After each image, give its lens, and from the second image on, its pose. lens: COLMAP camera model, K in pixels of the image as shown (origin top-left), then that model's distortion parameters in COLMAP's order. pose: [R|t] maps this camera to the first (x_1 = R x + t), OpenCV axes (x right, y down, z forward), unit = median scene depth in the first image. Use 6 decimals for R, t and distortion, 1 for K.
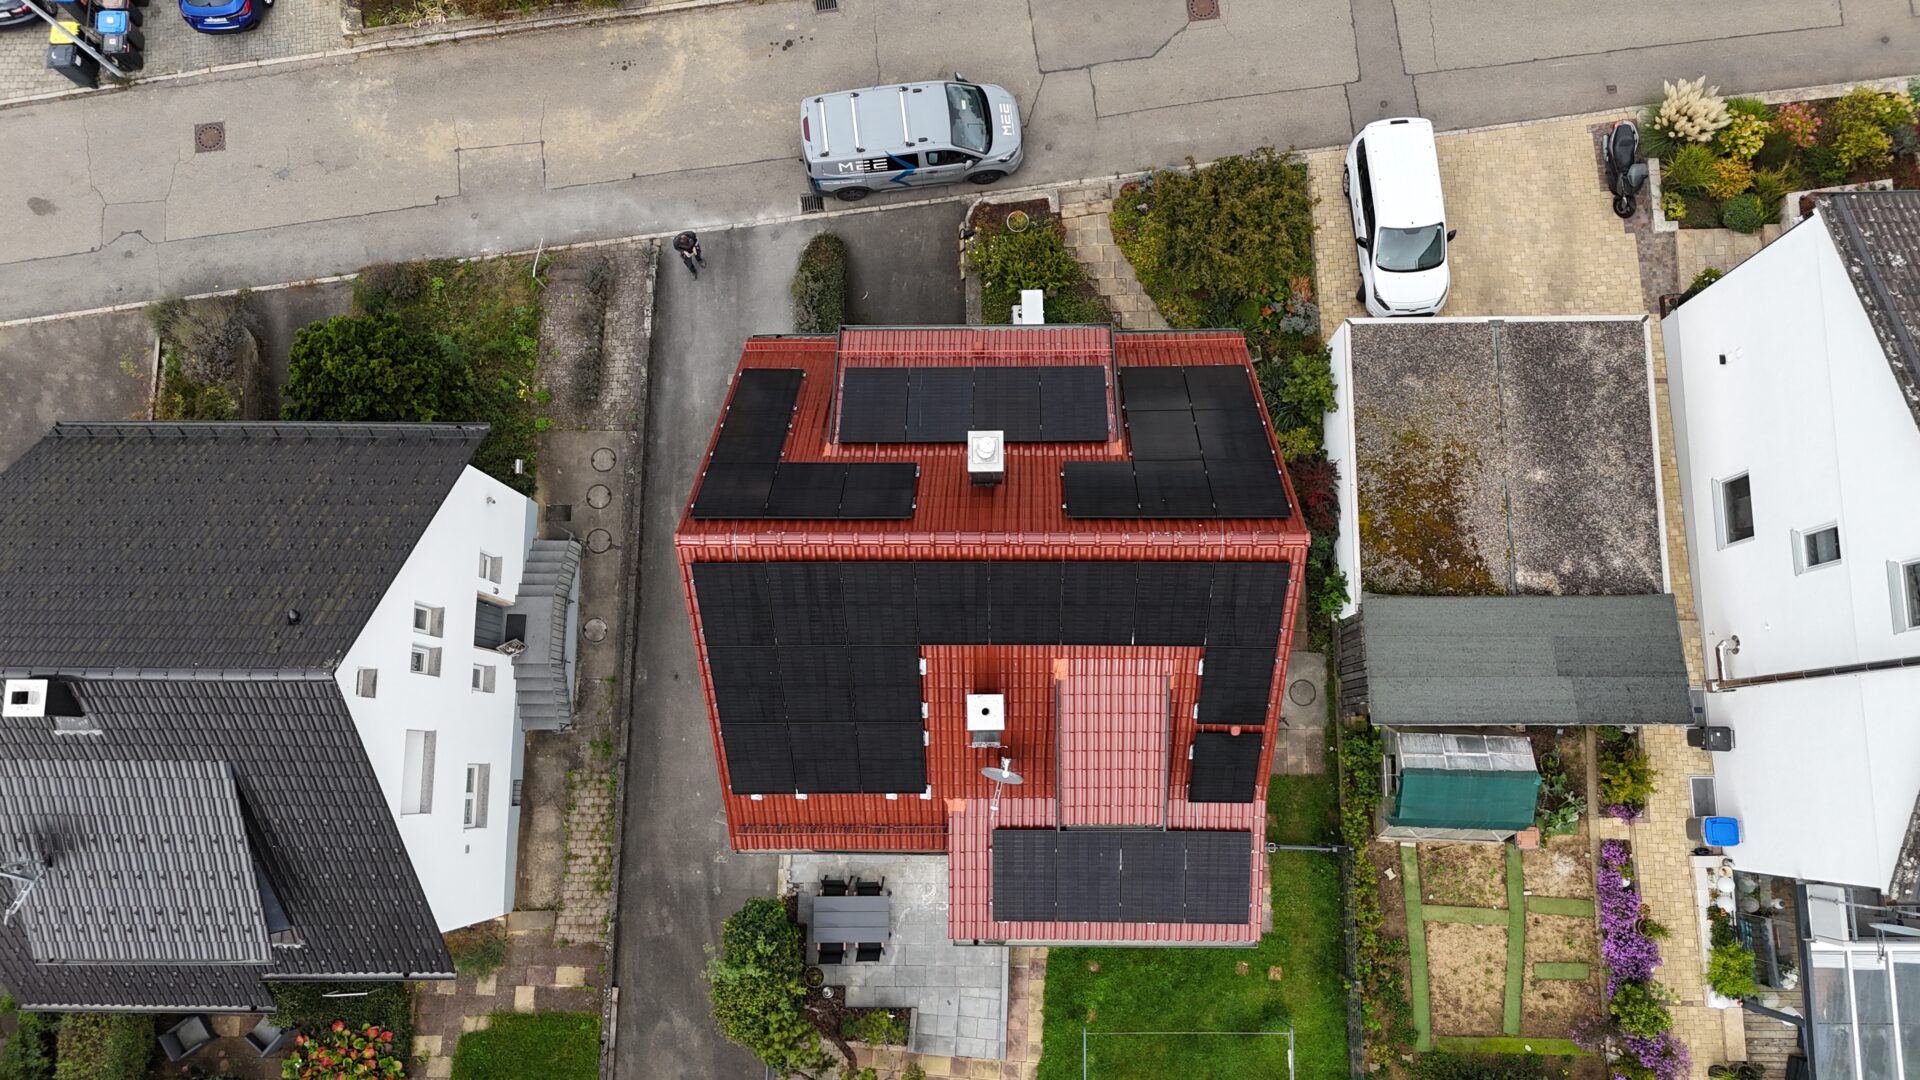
lens RADIAL K [[1436.1, 0, 971.8], [0, 1436.1, 528.6], [0, 0, 1]] dist [0.074658, -0.075369]
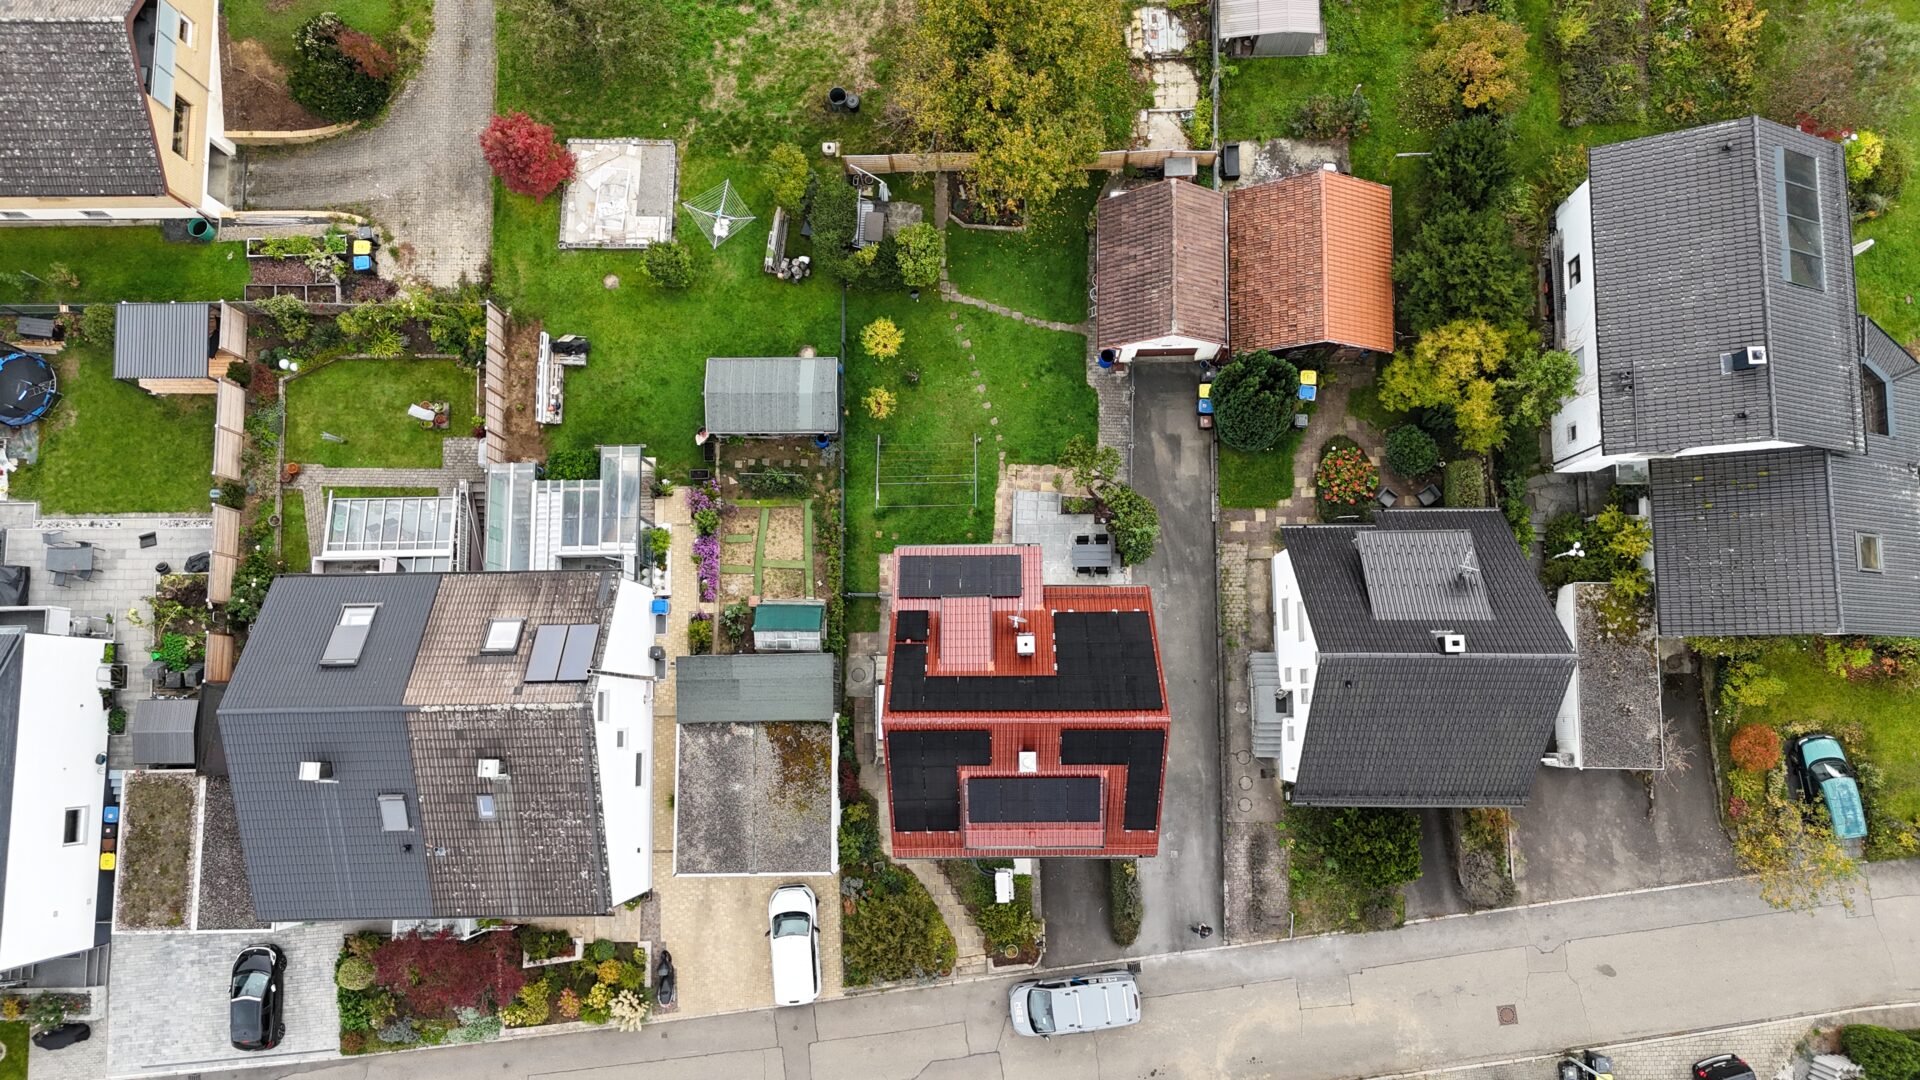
lens RADIAL K [[1436.1, 0, 971.8], [0, 1436.1, 528.6], [0, 0, 1]] dist [0.074658, -0.075369]
pose [[-0.998889, 0.017336, 0.043829, -0.005500], [-0.003691, -0.955818, 0.293937, -0.267287], [0.046988, 0.293449, 0.954819, -0.883207]]
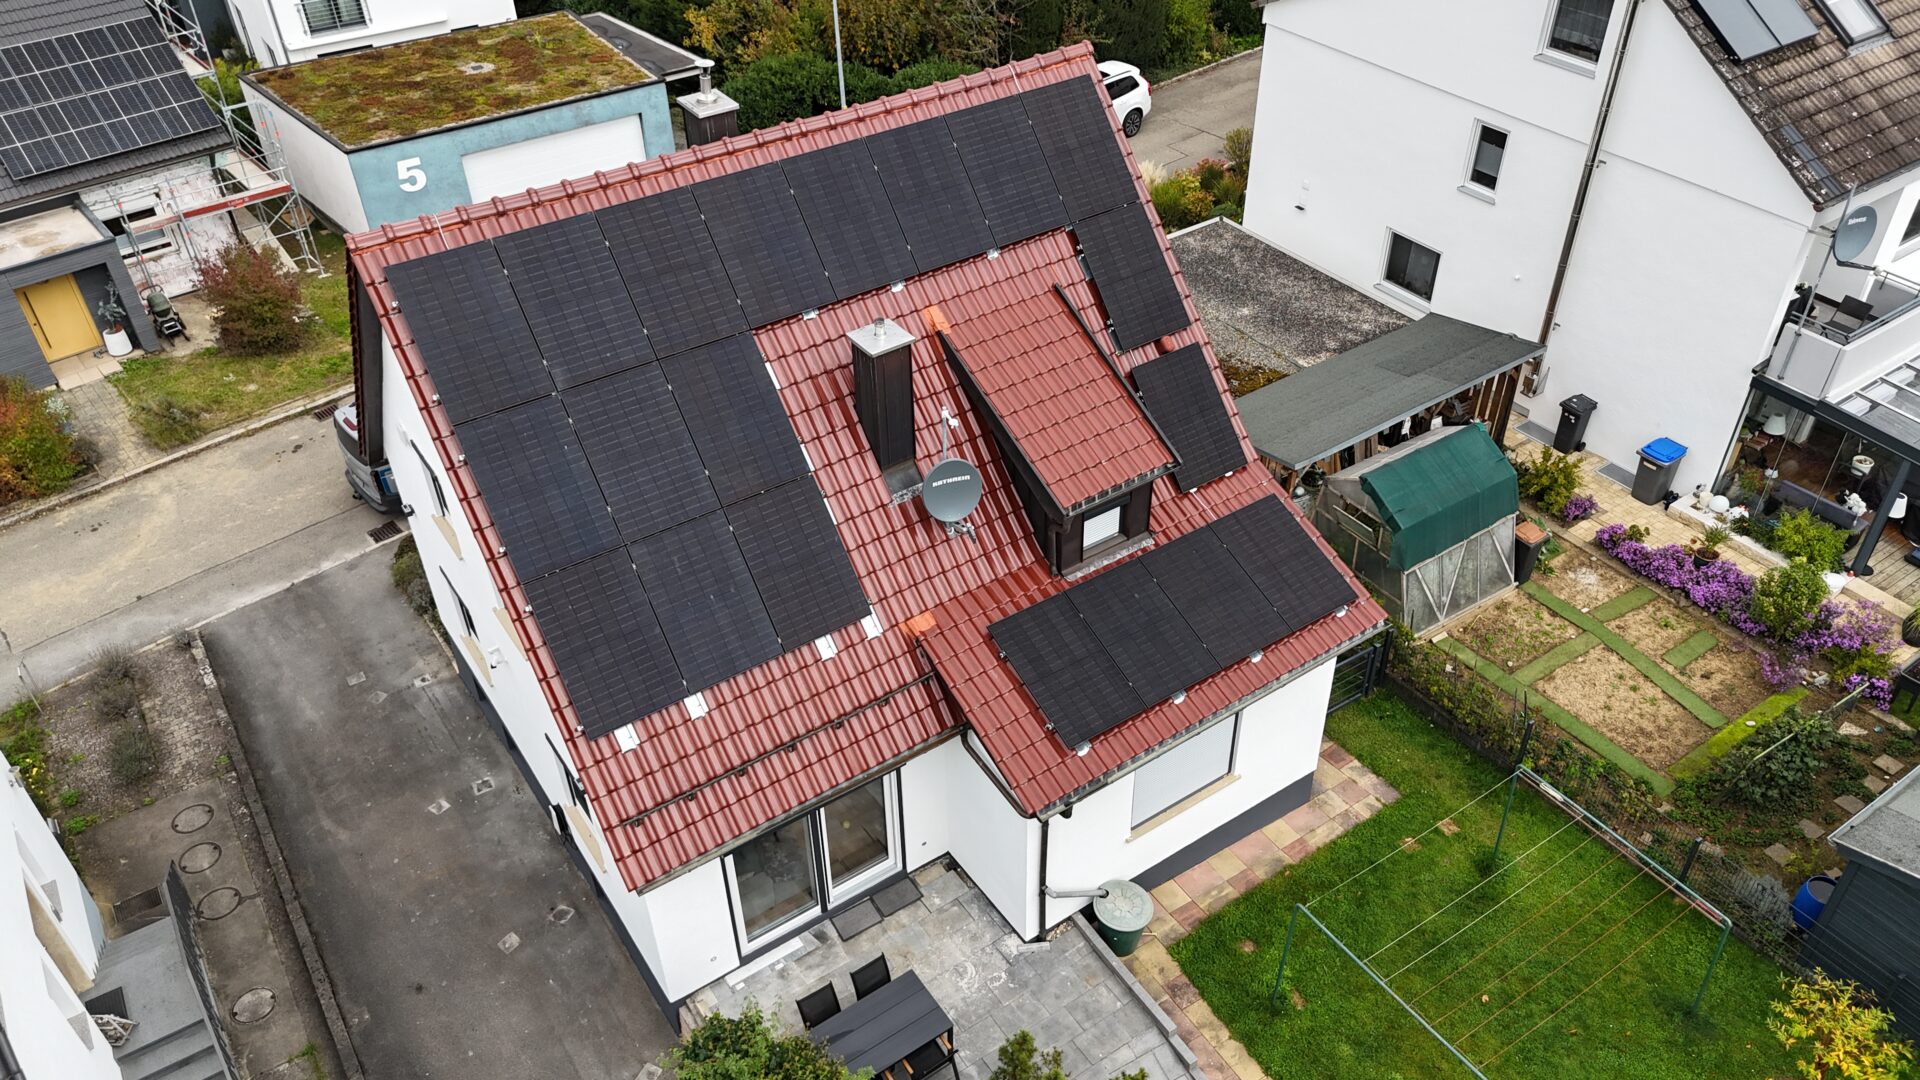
lens RADIAL K [[1436.1, 0, 971.8], [0, 1436.1, 528.6], [0, 0, 1]] dist [0.074658, -0.075369]
pose [[0.823935, -0.333860, 0.457897, -0.242608], [0.558349, 0.616356, -0.555294, 0.475658], [-0.096837, 0.713192, 0.694248, 0.446893]]
